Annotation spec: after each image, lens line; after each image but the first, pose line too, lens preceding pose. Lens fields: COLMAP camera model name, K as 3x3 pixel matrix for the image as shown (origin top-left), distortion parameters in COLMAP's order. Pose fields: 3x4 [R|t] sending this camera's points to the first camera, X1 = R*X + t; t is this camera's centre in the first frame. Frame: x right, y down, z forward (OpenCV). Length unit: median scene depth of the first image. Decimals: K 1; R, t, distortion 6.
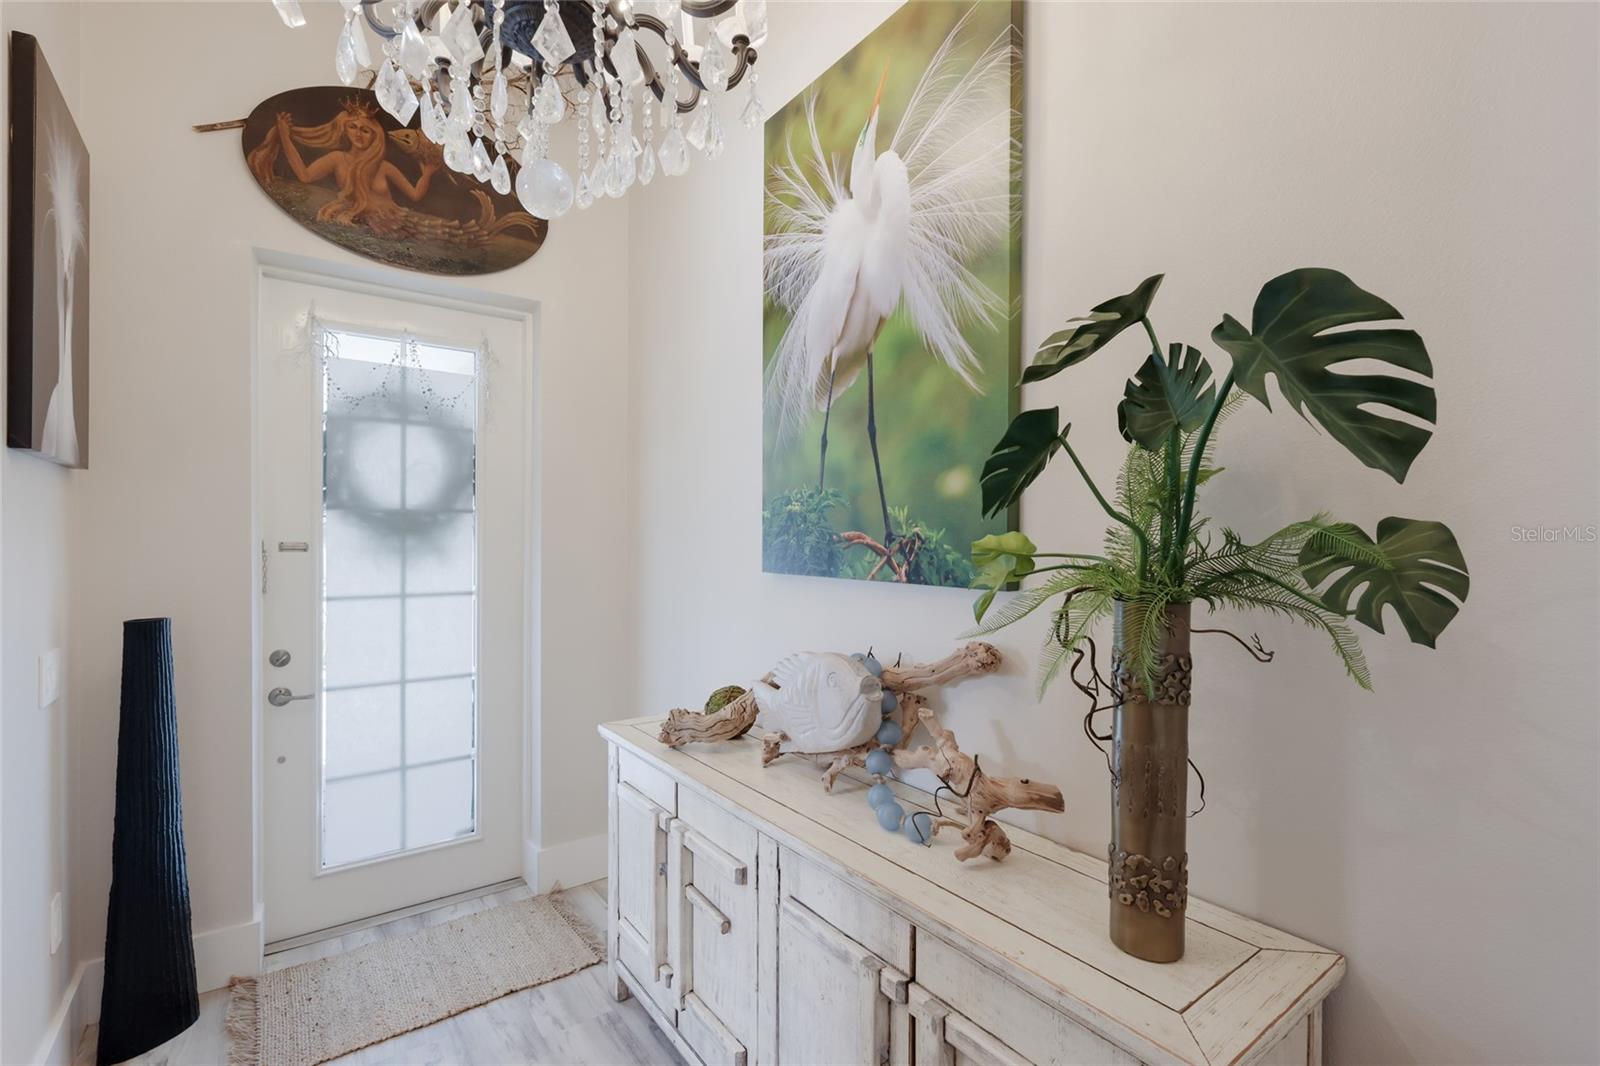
lens RADIAL K [[715.2, 0, 800.0], [0, 715.2, 533.0], [0, 0, 1]] dist [0.002864, -0.000211]
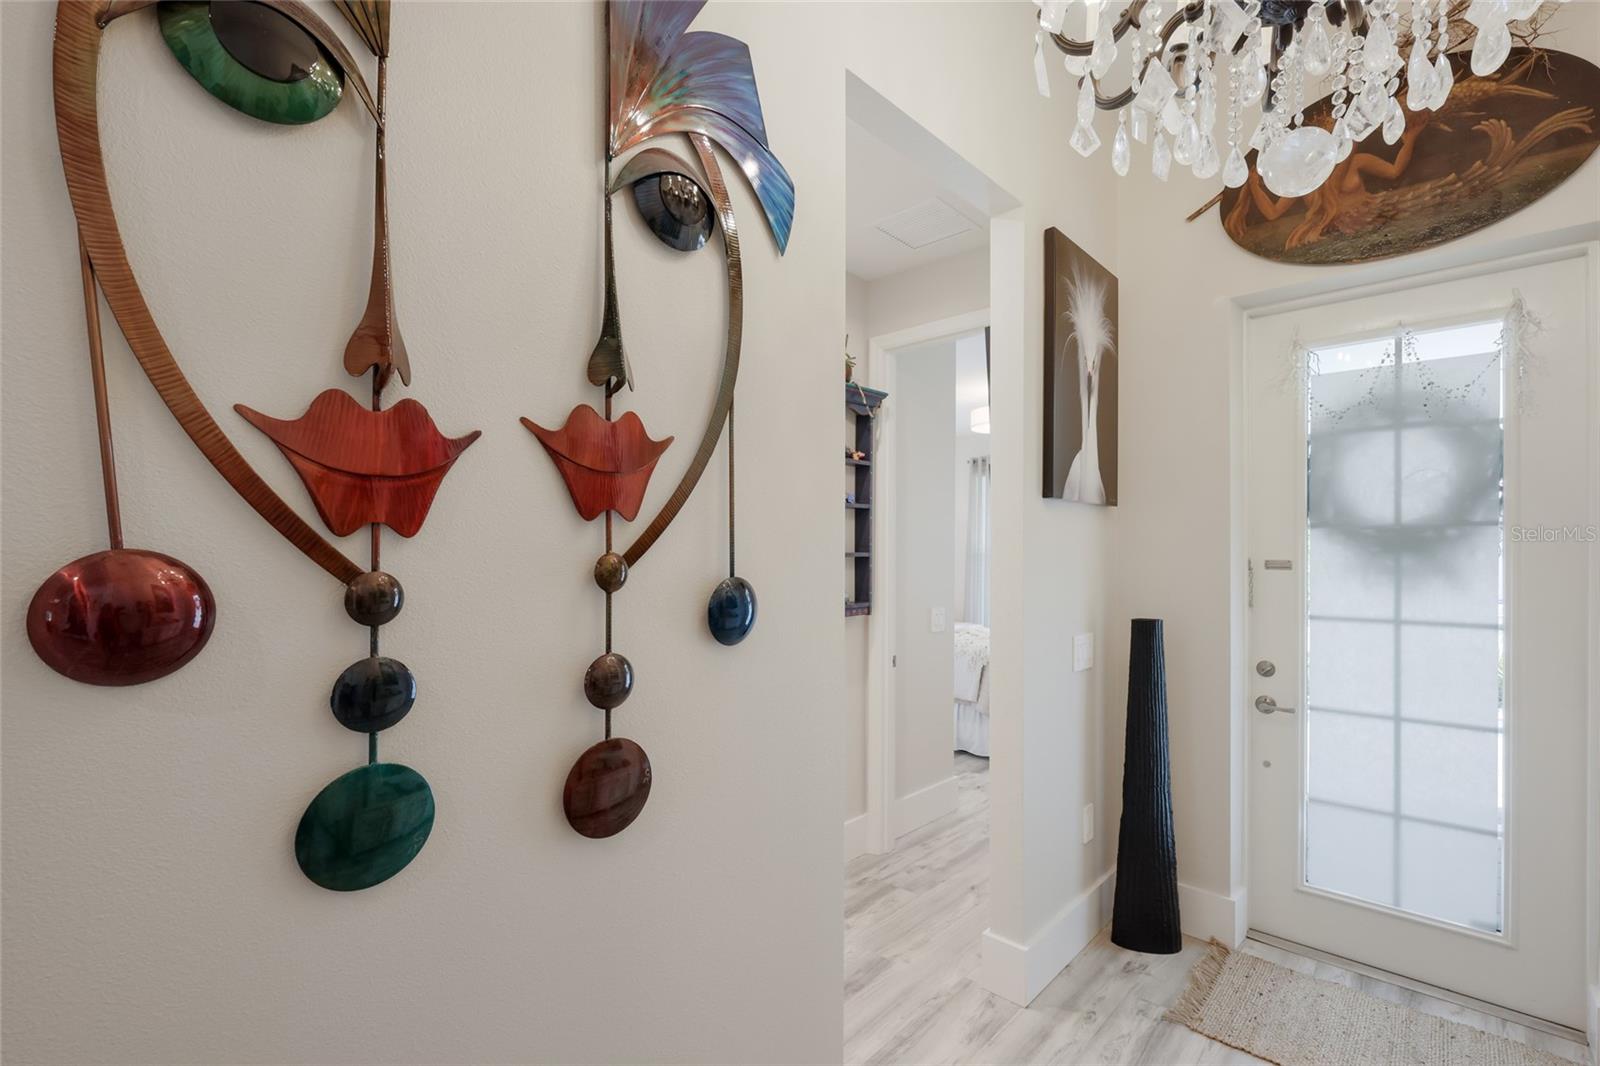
lens RADIAL K [[699.9, 0, 785.8], [0, 699.9, 537.5], [0, 0, 1]] dist [-0.000586, -0.000088]
pose [[0.197613, -0.023353, -0.980002, 0.159948], [0.004415, 0.999727, -0.022933, -0.000488], [0.980270, 0.000206, 0.197662, 0.088052]]
